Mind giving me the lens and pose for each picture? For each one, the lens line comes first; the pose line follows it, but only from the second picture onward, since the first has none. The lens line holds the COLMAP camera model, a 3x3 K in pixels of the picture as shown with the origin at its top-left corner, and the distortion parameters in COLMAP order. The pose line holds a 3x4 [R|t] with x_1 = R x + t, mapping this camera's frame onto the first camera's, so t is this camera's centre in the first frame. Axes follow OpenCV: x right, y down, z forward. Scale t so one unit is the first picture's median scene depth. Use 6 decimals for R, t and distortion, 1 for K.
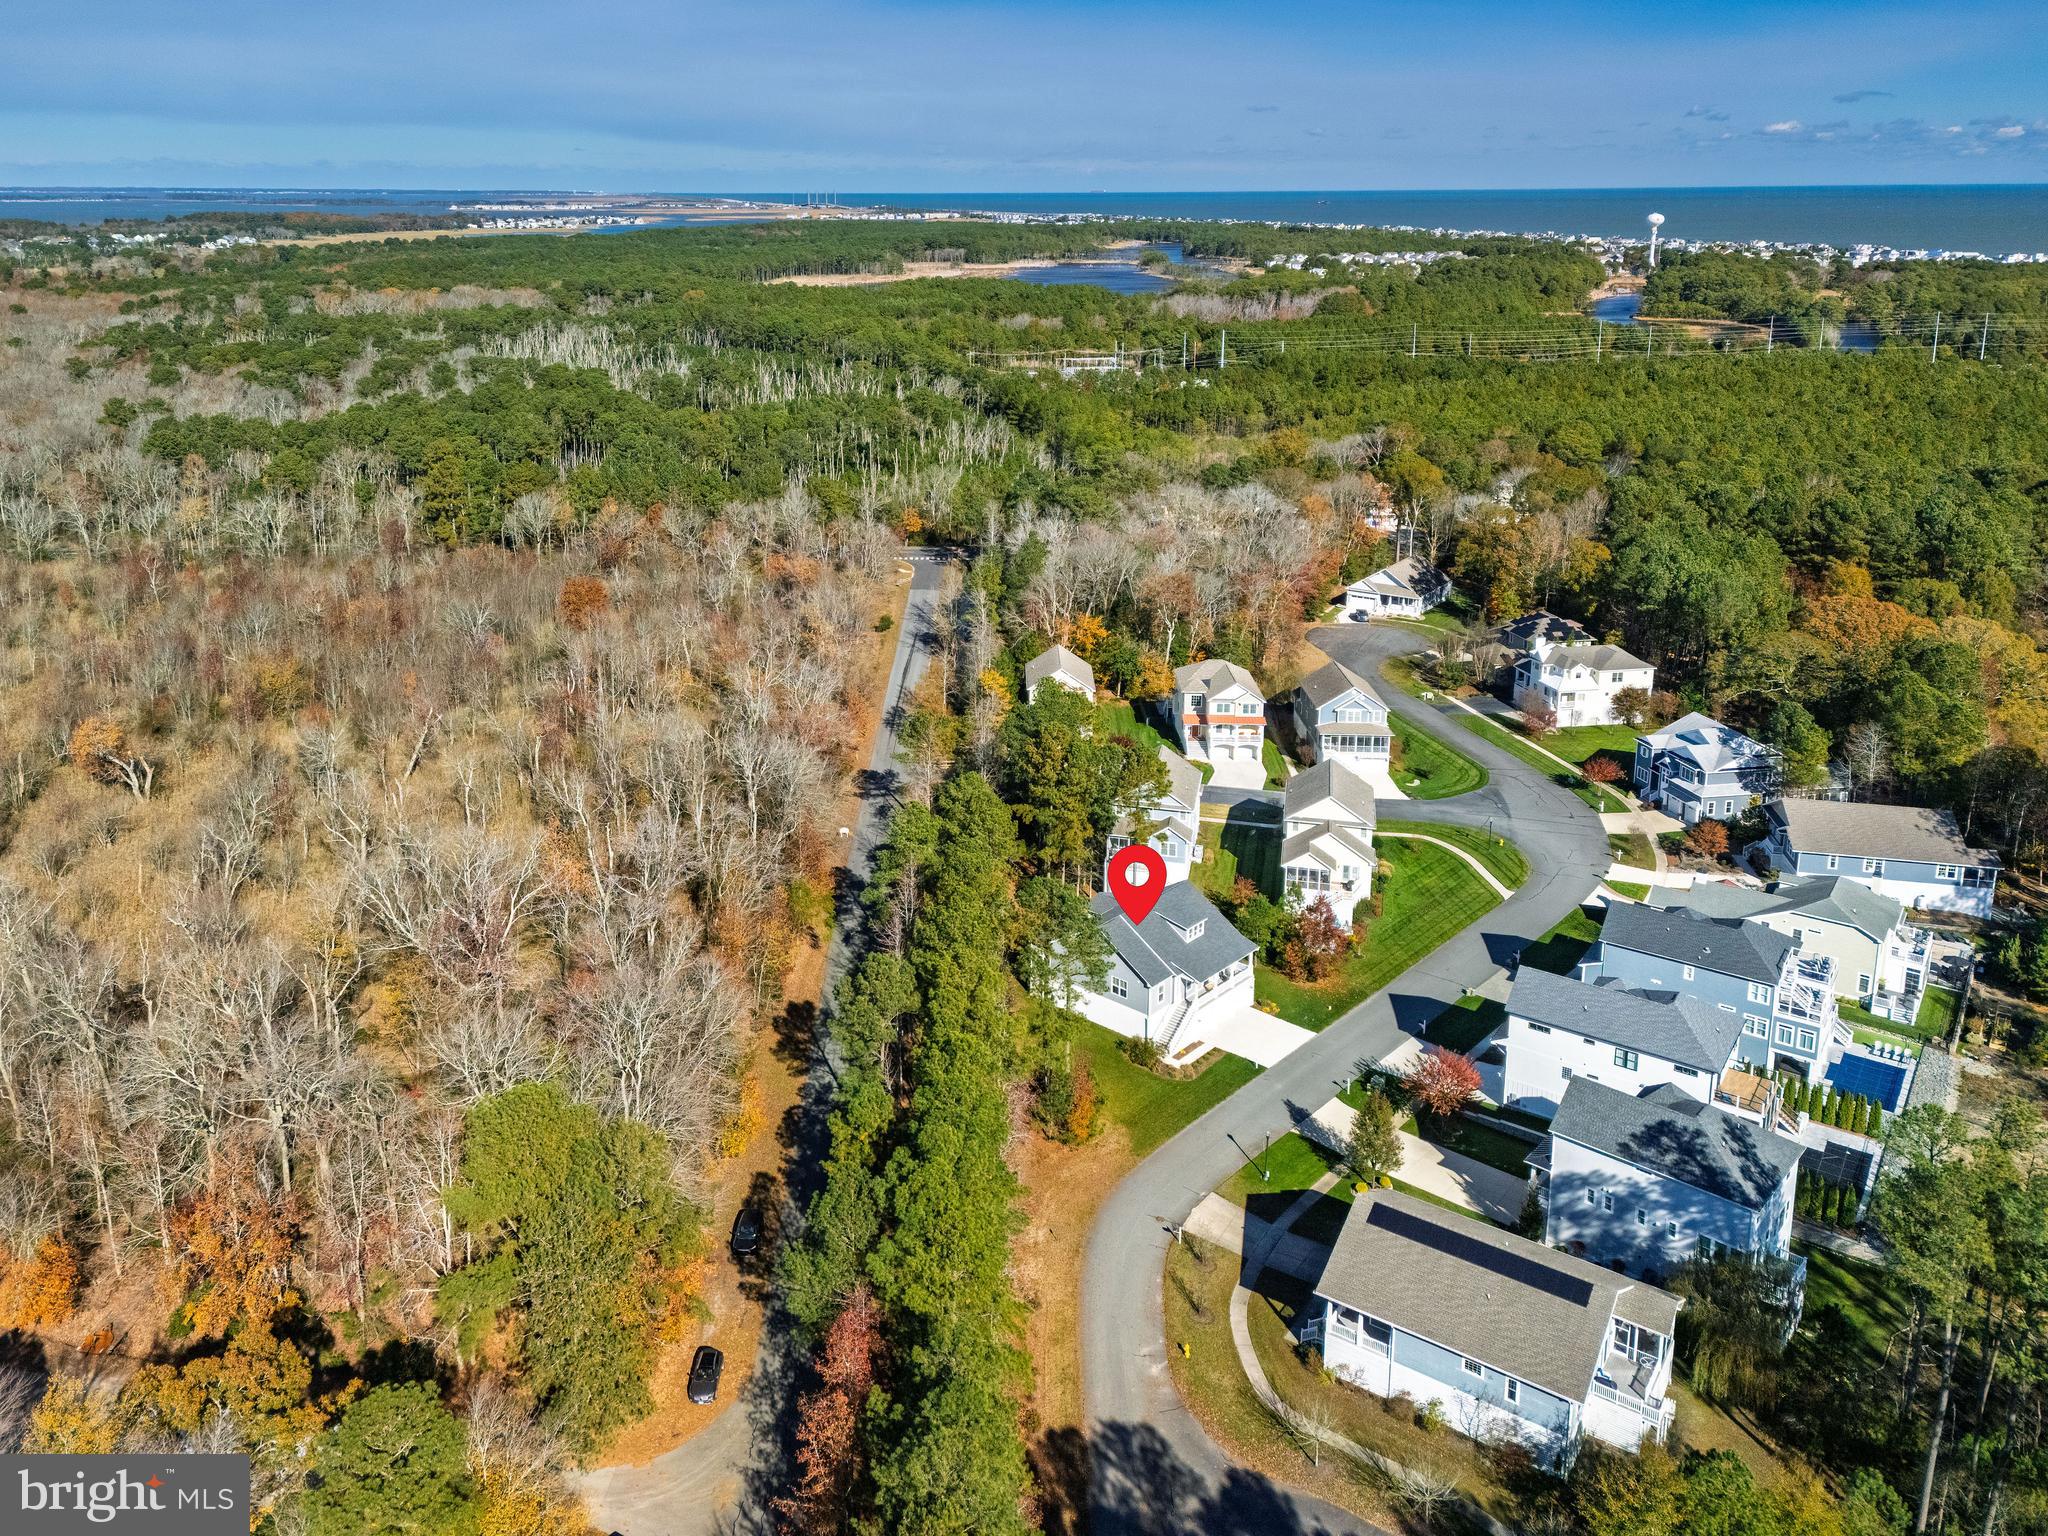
lens RADIAL K [[1586.3, 0, 876.4], [0, 1586.3, 549.0], [0, 0, 1]] dist [0.061446, -0.006786]
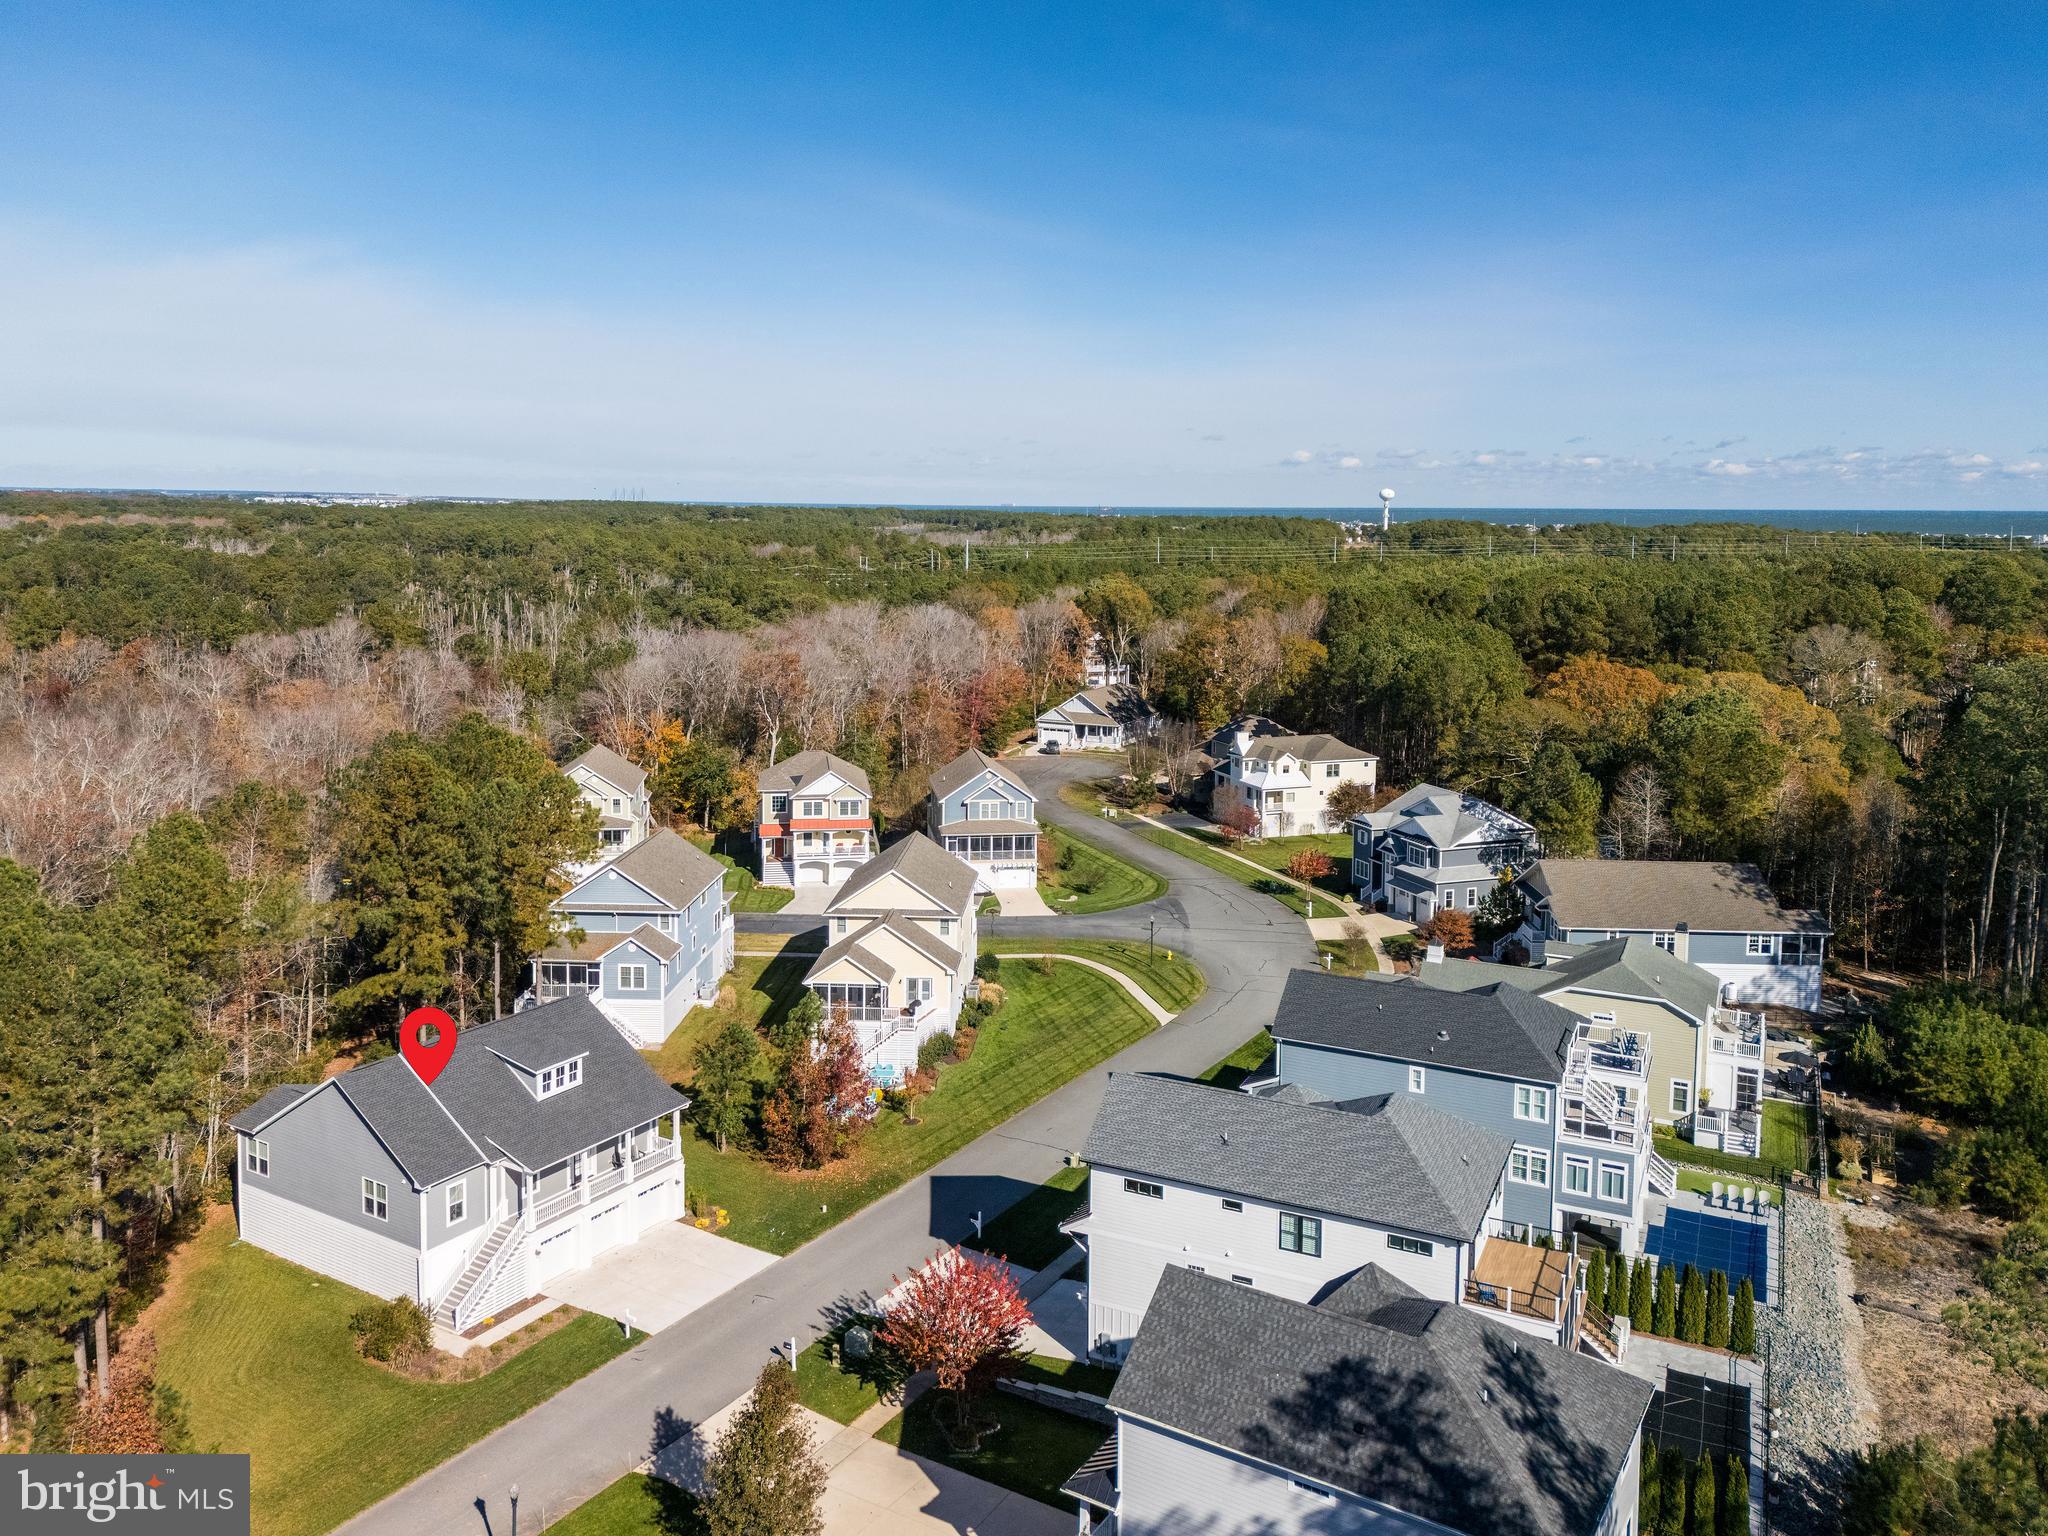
lens RADIAL K [[1552.2, 0, 1016.8], [0, 1552.2, 693.5], [0, 0, 1]] dist [0.123023, -0.112770]
pose [[0.977854, -0.002206, 0.209276, 0.230496], [0.021303, 0.995800, -0.089044, 0.158774], [-0.208201, 0.091530, 0.973794, 0.441754]]
